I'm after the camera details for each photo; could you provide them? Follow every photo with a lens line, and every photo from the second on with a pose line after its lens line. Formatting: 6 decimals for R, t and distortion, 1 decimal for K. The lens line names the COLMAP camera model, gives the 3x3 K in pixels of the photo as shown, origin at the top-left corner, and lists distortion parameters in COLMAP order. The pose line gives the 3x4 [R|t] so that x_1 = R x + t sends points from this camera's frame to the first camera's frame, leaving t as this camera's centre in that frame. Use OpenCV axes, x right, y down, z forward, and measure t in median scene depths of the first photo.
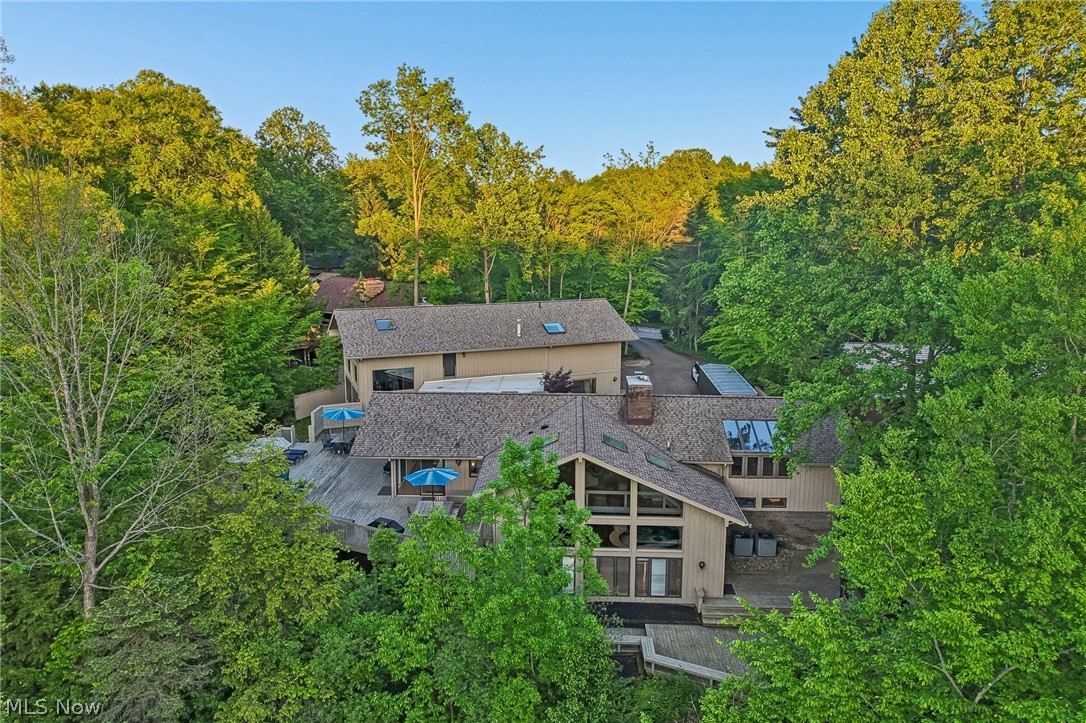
lens RADIAL K [[697.1, 0, 543.0], [0, 697.1, 361.5], [0, 0, 1]] dist [0.019551, -0.000372]
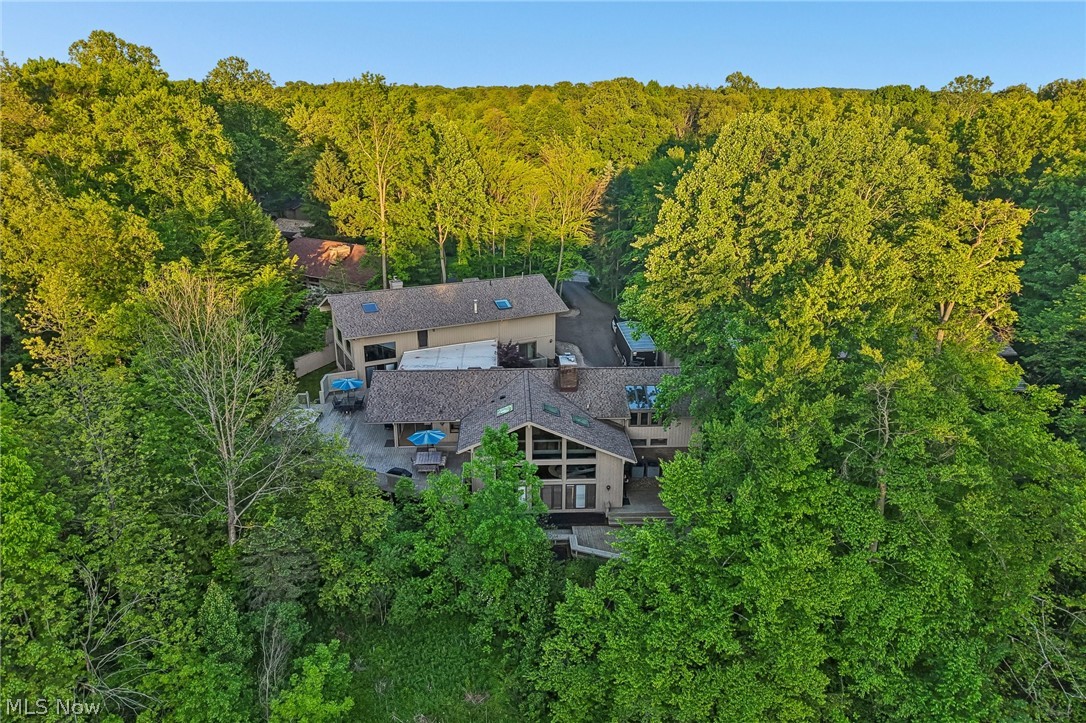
lens RADIAL K [[742.1, 0, 543.0], [0, 742.1, 361.5], [0, 0, 1]] dist [0.077278, -0.084407]
pose [[0.995286, -0.028305, 0.092761, -0.058396], [0.011974, 0.985009, 0.172088, -0.259515], [-0.096242, -0.170166, 0.980704, -0.530732]]
